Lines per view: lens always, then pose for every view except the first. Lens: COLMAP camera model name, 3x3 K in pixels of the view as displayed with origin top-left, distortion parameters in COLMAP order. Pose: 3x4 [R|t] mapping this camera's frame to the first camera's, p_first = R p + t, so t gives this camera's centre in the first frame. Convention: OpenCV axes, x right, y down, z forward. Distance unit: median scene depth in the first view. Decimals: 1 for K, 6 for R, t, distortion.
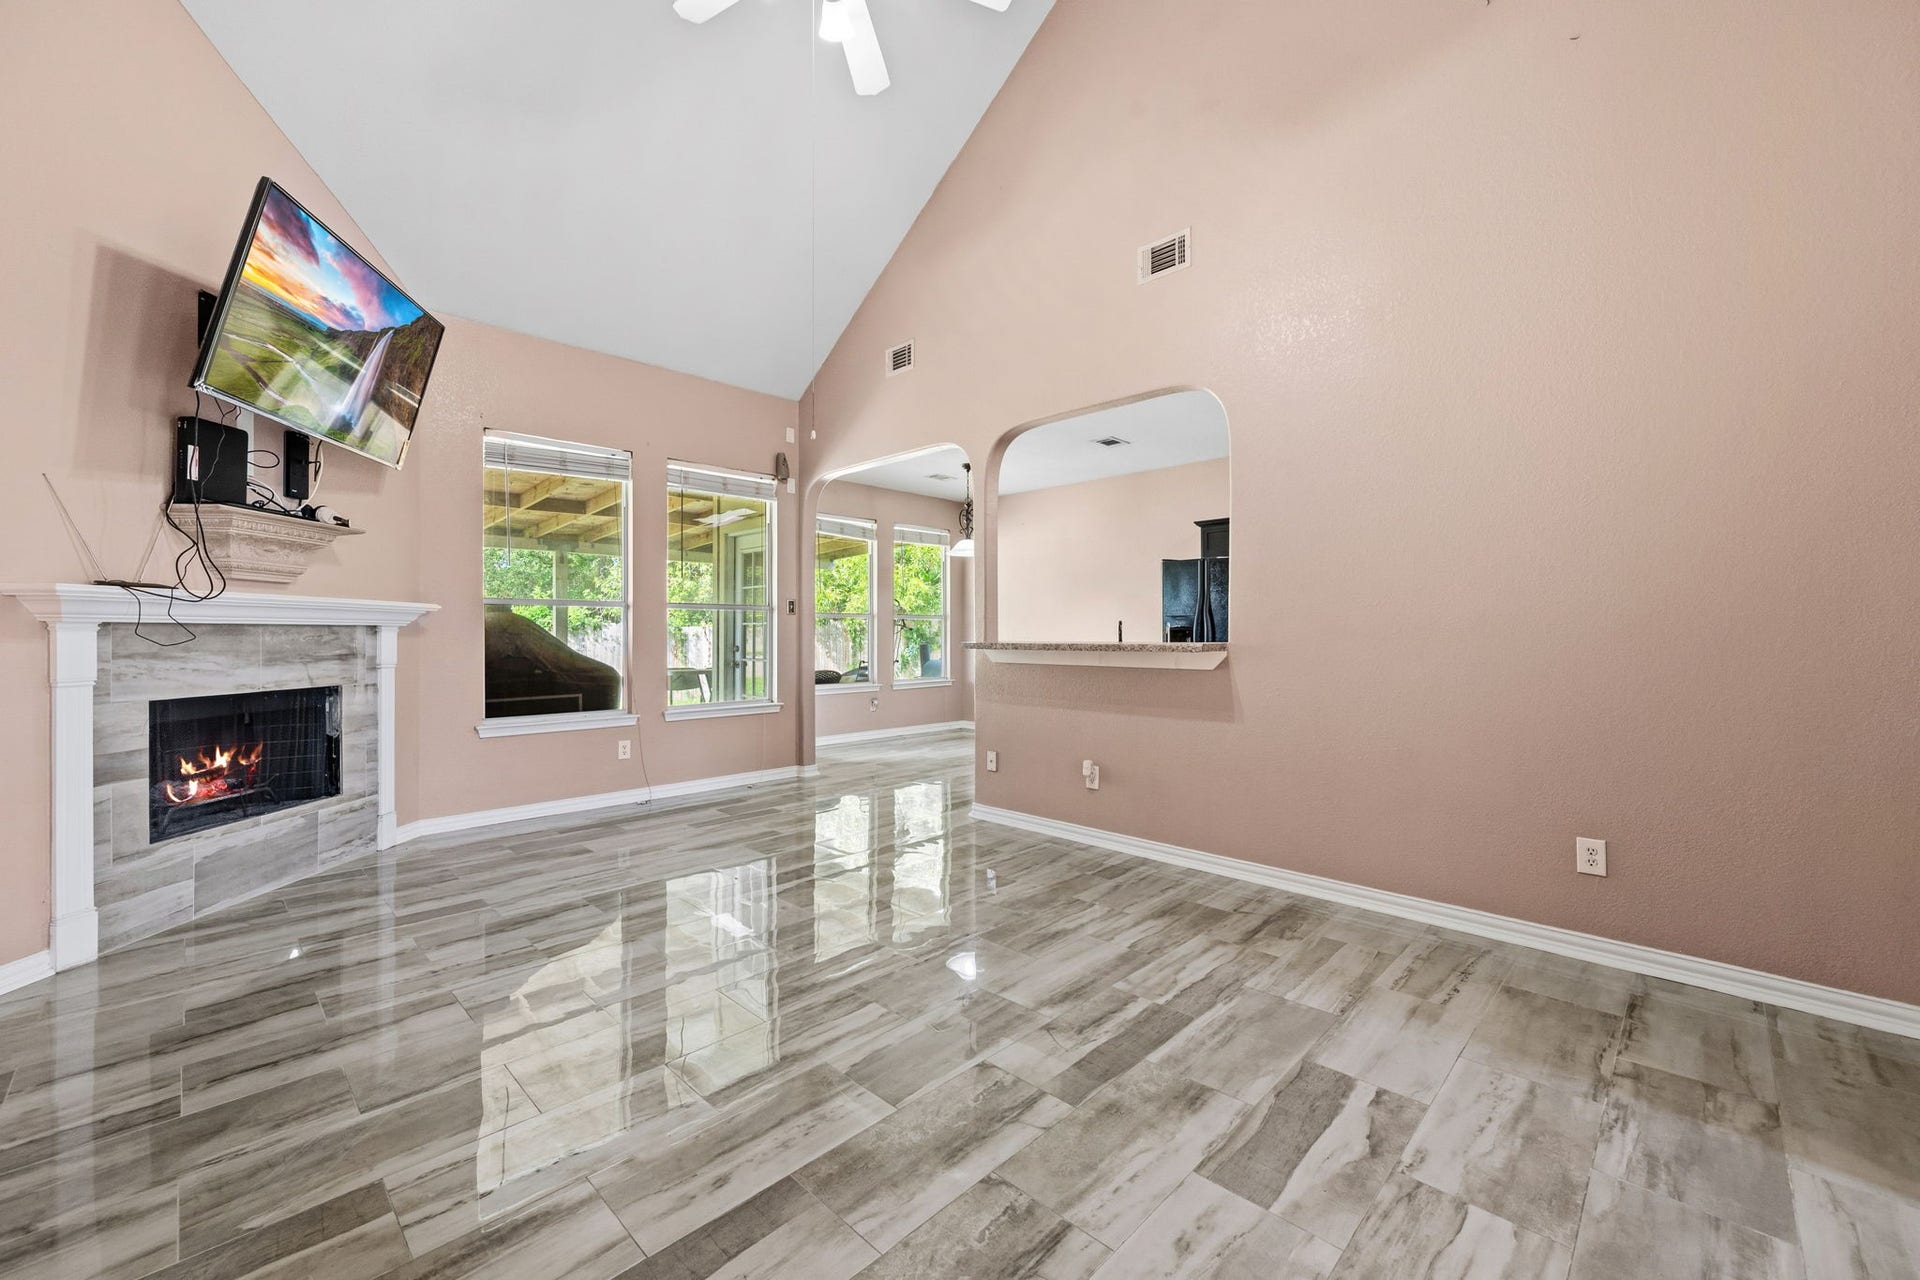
lens RADIAL K [[768.4, 0, 960.0], [0, 768.4, 640.0], [0, 0, 1]] dist [0.000679, -0.000022]
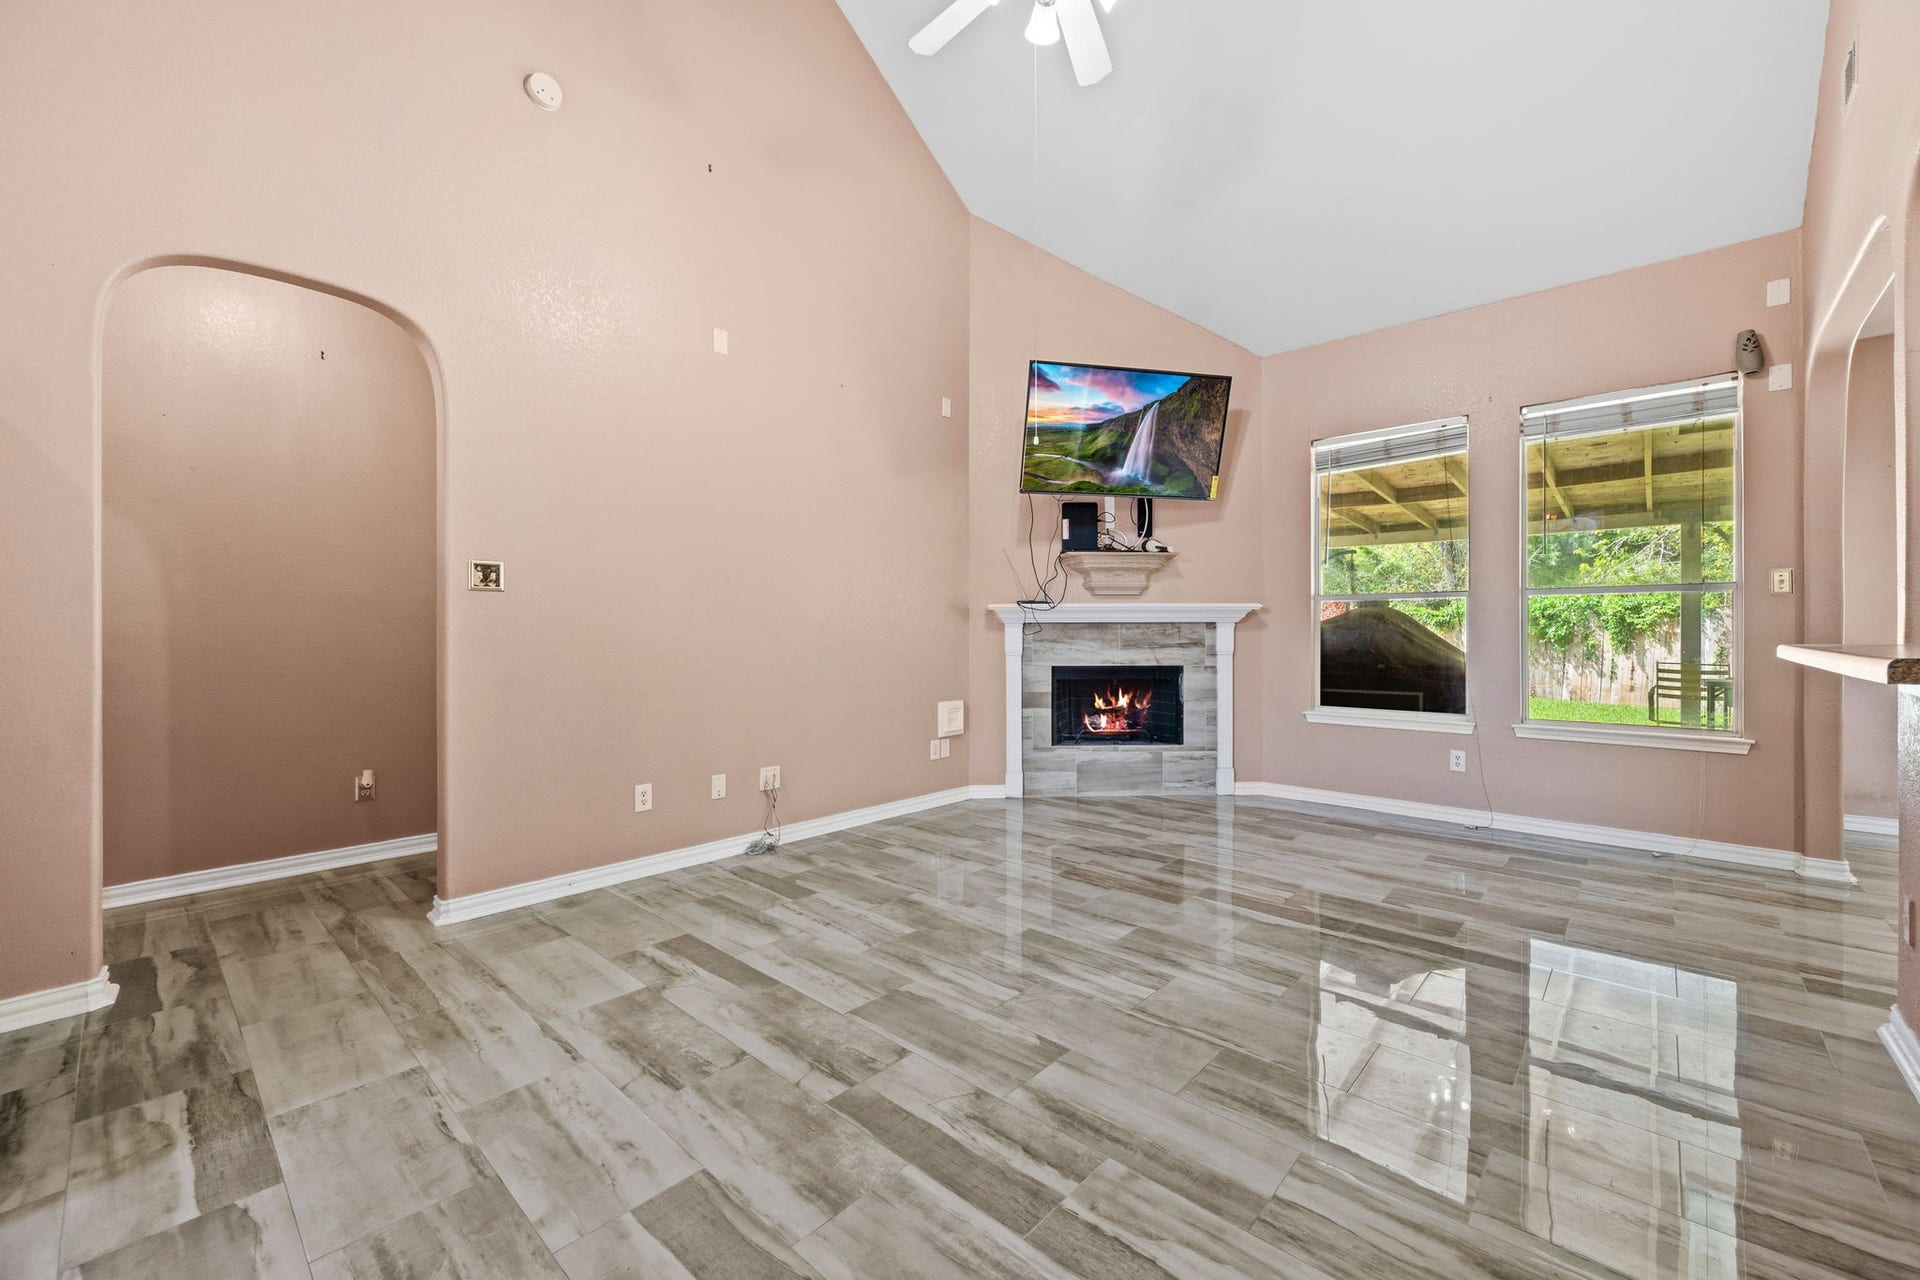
lens RADIAL K [[768.5, 0, 962.0], [0, 768.5, 626.9], [0, 0, 1]] dist [0.000055, -0.000305]
pose [[0.030732, -0.003982, -0.999520, 0.614276], [-0.004682, 0.999981, -0.004128, -0.003347], [0.999517, 0.004807, 0.030713, 0.609168]]
